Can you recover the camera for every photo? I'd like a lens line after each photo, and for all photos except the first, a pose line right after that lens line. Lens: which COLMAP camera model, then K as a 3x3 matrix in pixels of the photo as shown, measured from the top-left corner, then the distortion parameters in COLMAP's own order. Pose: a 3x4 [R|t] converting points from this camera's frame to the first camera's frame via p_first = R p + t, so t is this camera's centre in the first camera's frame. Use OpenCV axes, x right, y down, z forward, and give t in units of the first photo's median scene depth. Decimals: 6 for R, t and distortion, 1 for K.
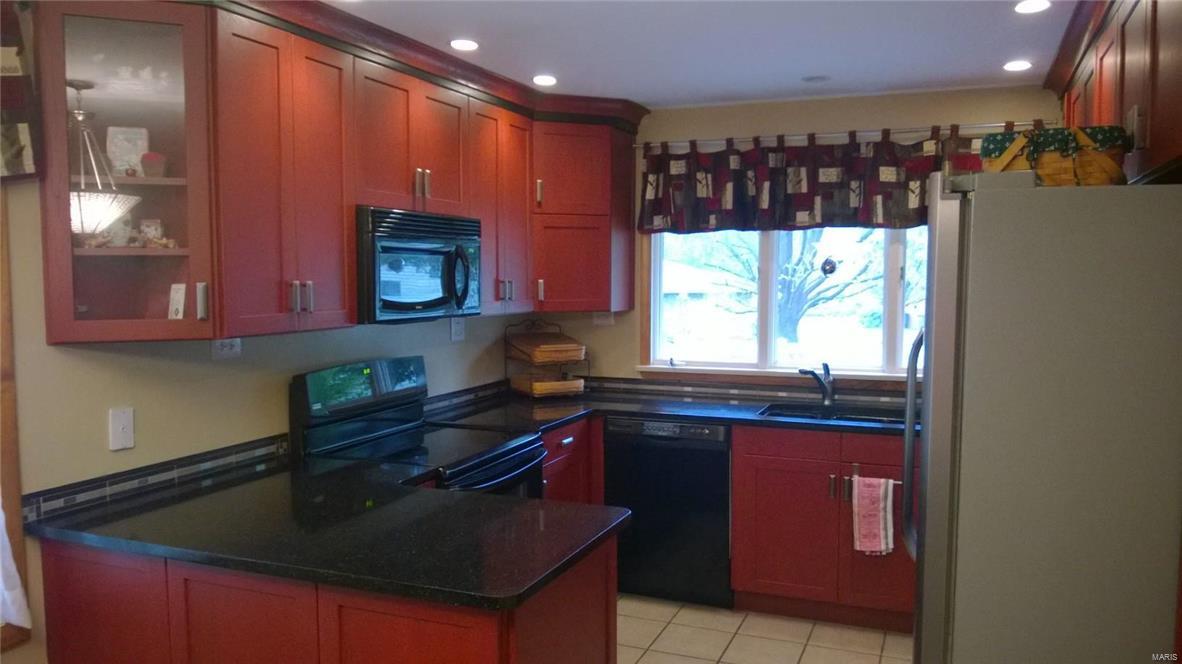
lens RADIAL K [[898.0, 0, 585.6], [0, 898.0, 341.9], [0, 0, 1]] dist [0.013711, -0.033996]
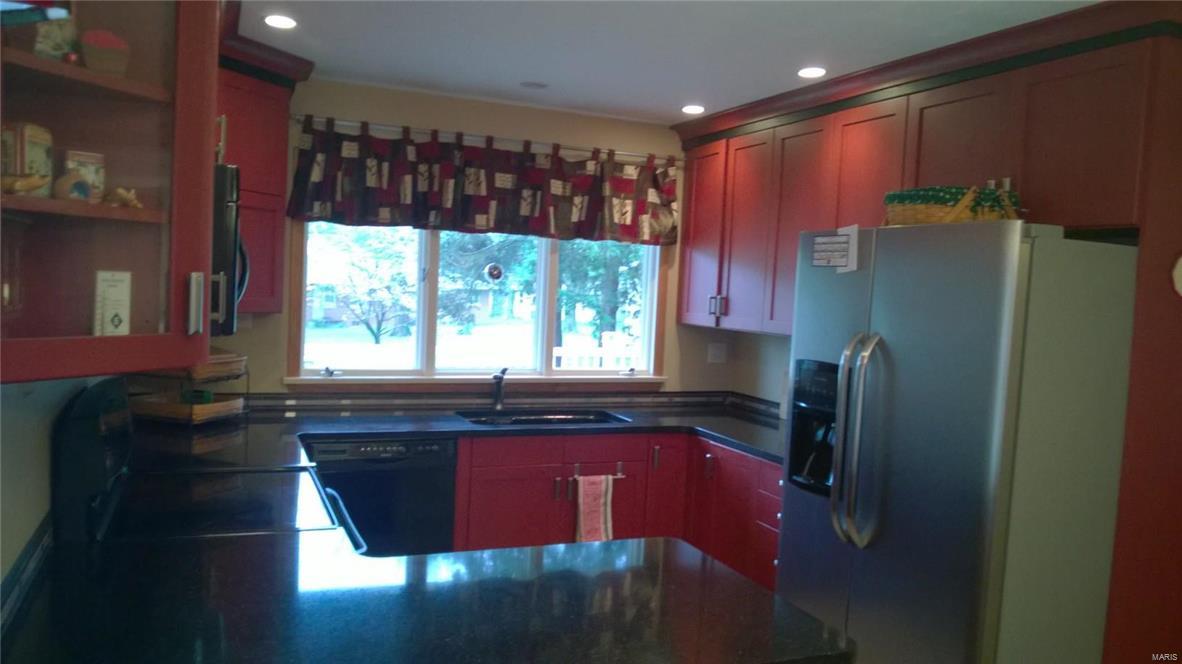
lens RADIAL K [[898.0, 0, 613.2], [0, 898.0, 346.1], [0, 0, 1]] dist [0.013711, -0.033996]
pose [[0.695625, -0.013377, 0.718280, -0.365463], [0.006911, 0.999905, 0.011929, -0.012233], [-0.718372, -0.003334, 0.695651, 0.214741]]
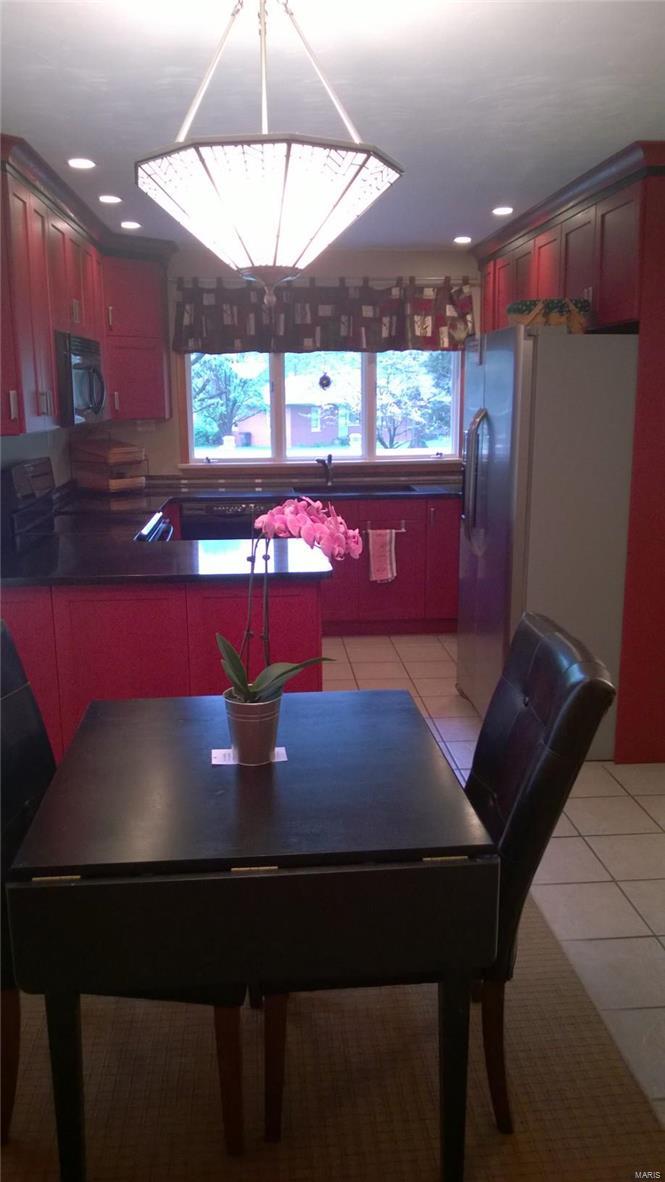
lens RADIAL K [[898.0, 0, 326.1], [0, 898.0, 588.3], [0, 0, 1]] dist [0.013711, -0.033996]
pose [[0.896346, -0.101632, 0.431549, -0.339808], [0.042318, 0.988540, 0.144909, 0.026874], [-0.441330, -0.111627, 0.890375, -0.222676]]
